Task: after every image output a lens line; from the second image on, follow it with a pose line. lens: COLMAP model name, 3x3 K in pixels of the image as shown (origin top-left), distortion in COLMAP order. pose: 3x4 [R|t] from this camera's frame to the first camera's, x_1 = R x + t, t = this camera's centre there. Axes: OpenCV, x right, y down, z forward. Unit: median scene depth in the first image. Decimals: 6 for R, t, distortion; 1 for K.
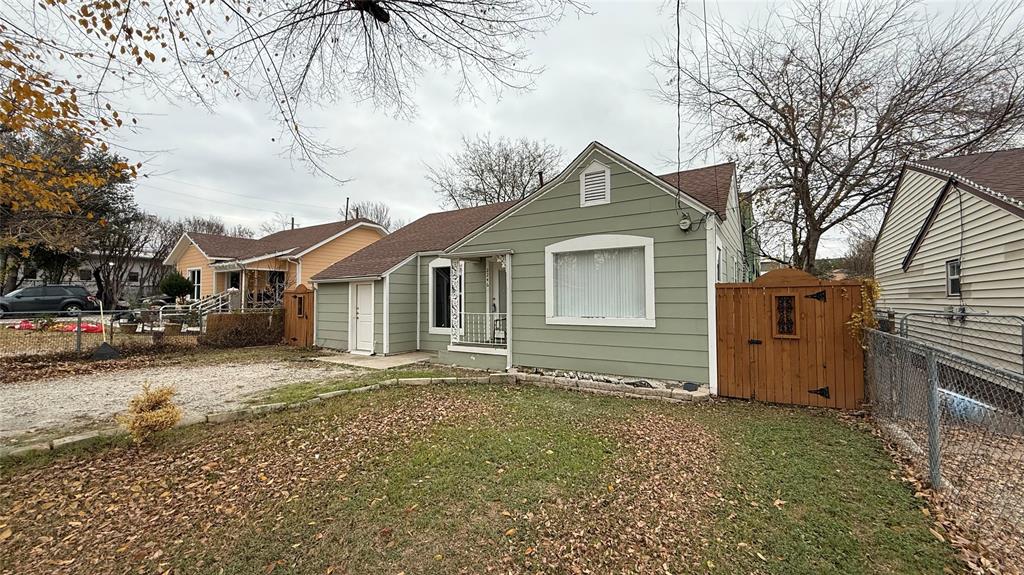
lens RADIAL K [[406.3, 0, 512.0], [0, 406.3, 287.5], [0, 0, 1]] dist [0.002152, 0.000129]
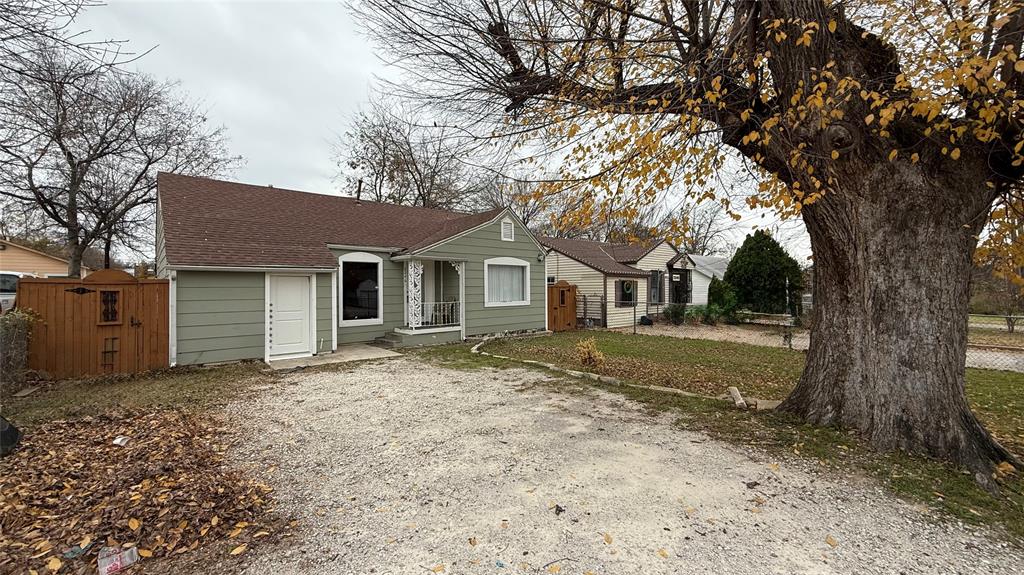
lens RADIAL K [[406.3, 0, 512.0], [0, 406.3, 287.5], [0, 0, 1]] dist [0.002152, 0.000129]
pose [[0.266266, 0.004189, 0.963891, -1.465339], [-0.024317, 0.999701, 0.002373, 0.004195], [-0.963593, -0.024071, 0.266288, 0.454745]]
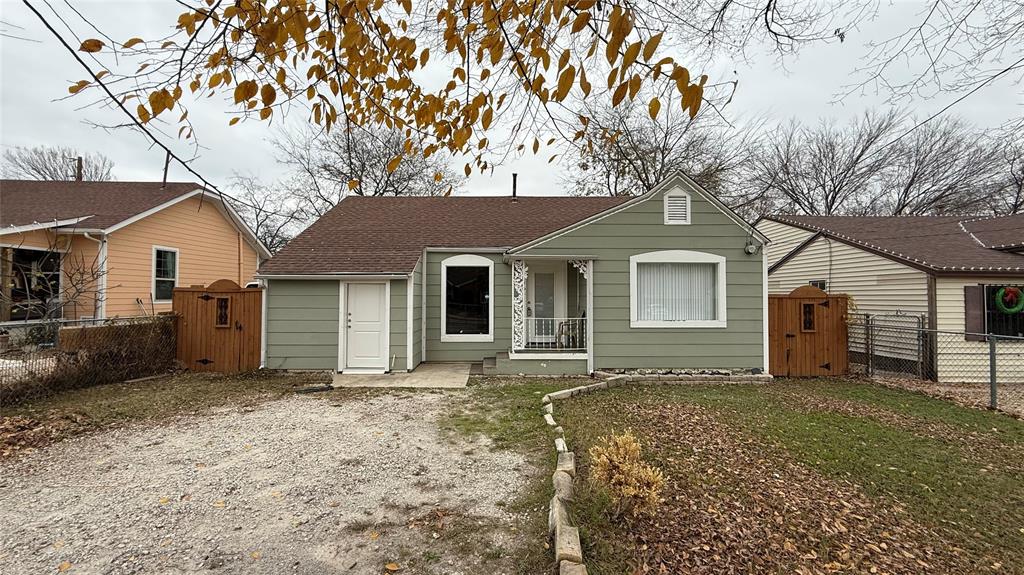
lens RADIAL K [[406.3, 0, 512.0], [0, 406.3, 287.5], [0, 0, 1]] dist [0.002152, 0.000129]
pose [[0.833092, 0.018569, 0.552823, -0.779076], [-0.024096, 0.999706, 0.002732, -0.012589], [-0.552609, -0.015597, 0.833294, 0.268774]]
